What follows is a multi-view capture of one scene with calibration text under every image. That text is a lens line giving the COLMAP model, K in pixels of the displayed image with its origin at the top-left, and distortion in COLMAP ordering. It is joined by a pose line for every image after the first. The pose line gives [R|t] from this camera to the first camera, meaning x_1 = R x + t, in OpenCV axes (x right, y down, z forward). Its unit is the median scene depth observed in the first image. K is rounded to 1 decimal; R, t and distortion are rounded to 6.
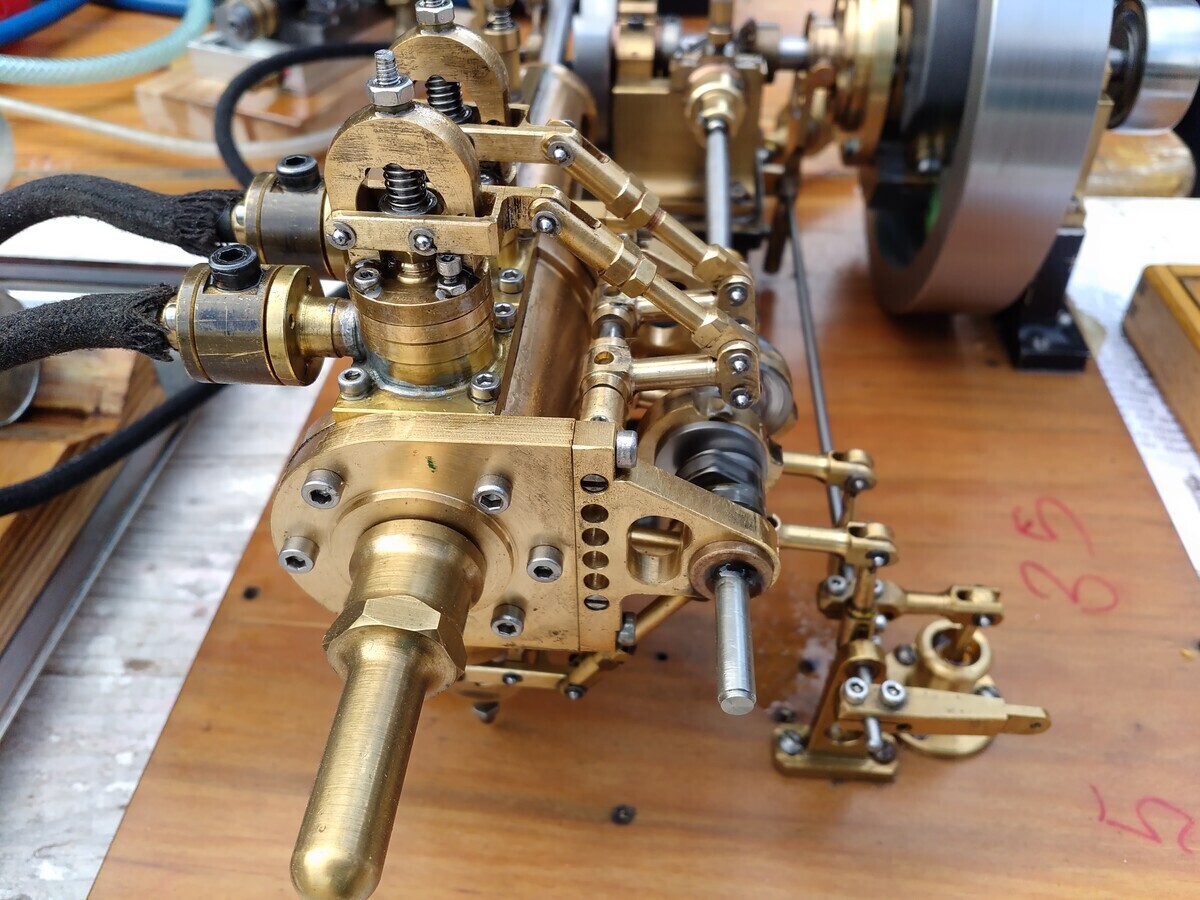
lens RADIAL K [[936.6, 0, 599.8], [0, 936.6, 445.9], [0, 0, 1]] dist [-0.037199, -0.003418]
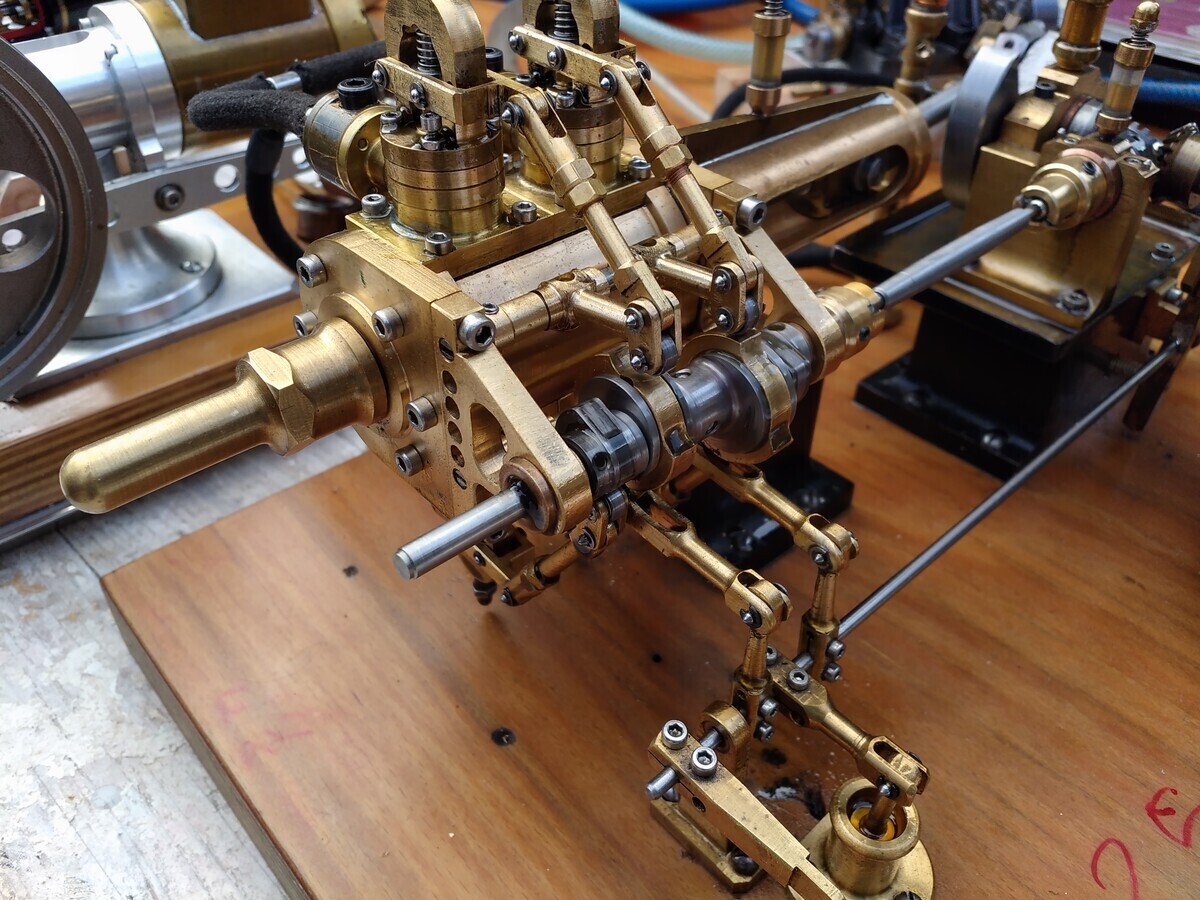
lens RADIAL K [[936.6, 0, 598.2], [0, 936.6, 453.9], [0, 0, 1]] dist [-0.037199, -0.003418]
pose [[0.729737, 0.454201, -0.511062, 0.585224], [-0.480435, 0.872463, 0.089388, -0.026040], [0.486483, 0.180303, 0.854883, 0.130102]]
